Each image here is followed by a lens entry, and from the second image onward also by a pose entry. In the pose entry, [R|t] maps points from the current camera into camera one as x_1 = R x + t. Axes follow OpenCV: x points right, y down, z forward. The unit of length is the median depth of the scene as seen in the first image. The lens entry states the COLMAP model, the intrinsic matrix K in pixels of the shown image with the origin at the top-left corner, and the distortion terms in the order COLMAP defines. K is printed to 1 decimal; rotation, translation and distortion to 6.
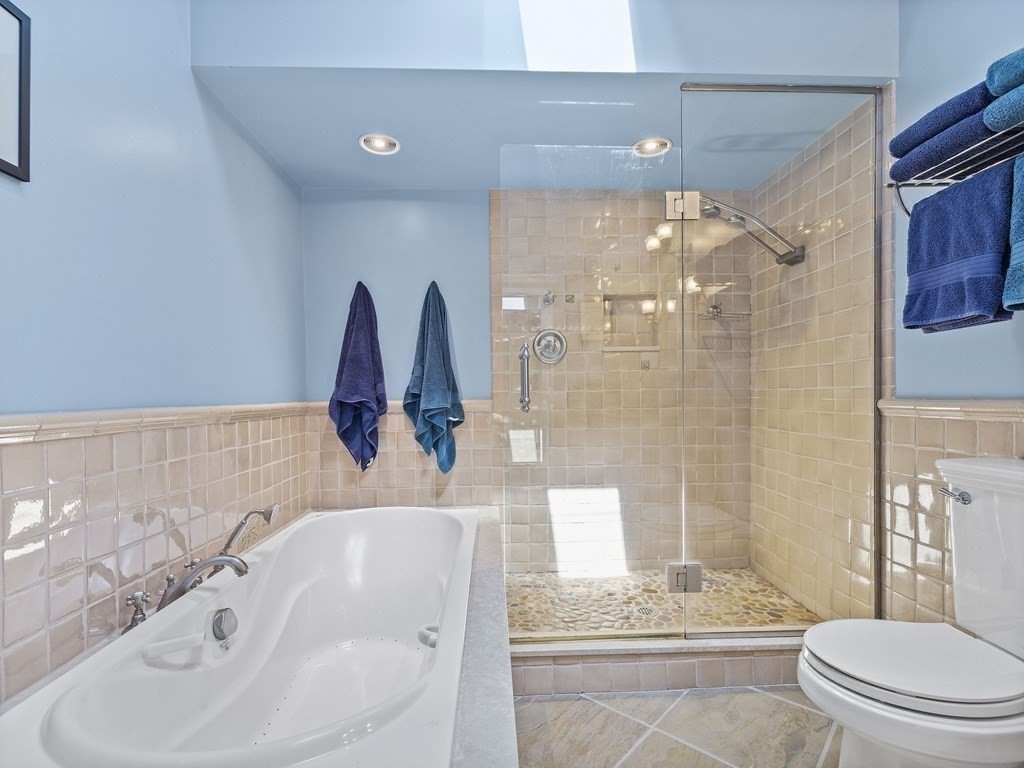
lens RADIAL K [[497.7, 0, 511.4], [0, 497.7, 396.5], [0, 0, 1]] dist [-0.001458, 0.001358]
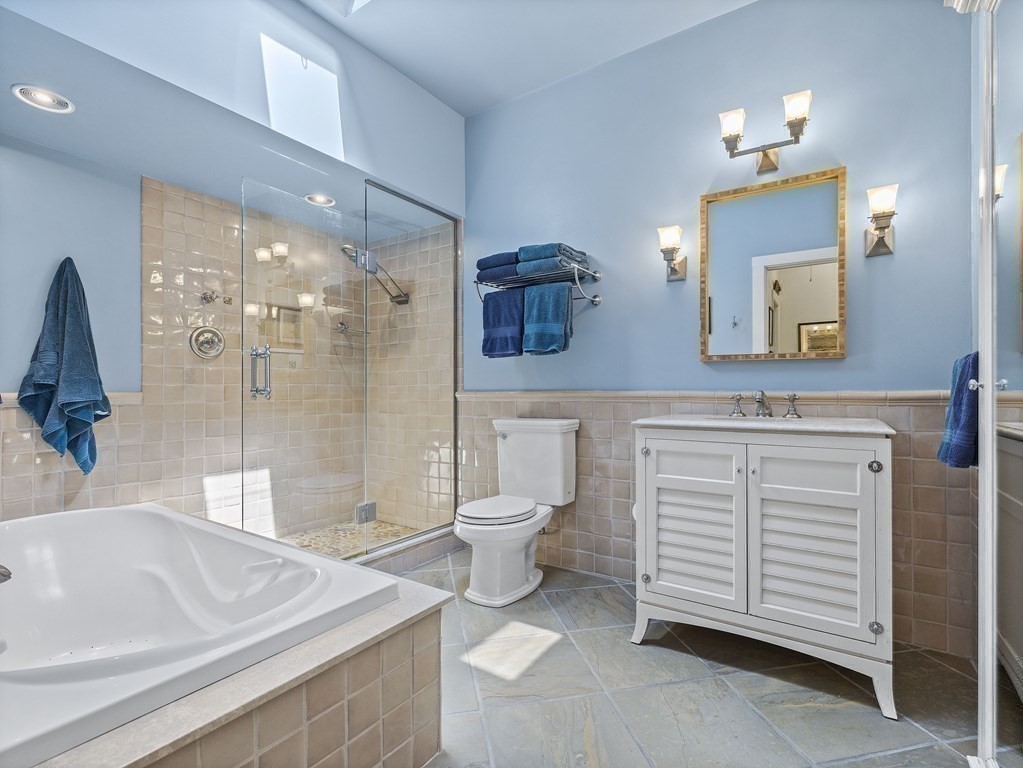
lens RADIAL K [[494.2, 0, 507.7], [0, 494.2, 383.2], [0, 0, 1]] dist [-0.000159, 0.000523]
pose [[0.598443, 0.020543, 0.800902, -0.448348], [0.001667, 0.999637, -0.026886, 0.017801], [-0.801164, 0.017424, 0.598191, -0.164986]]
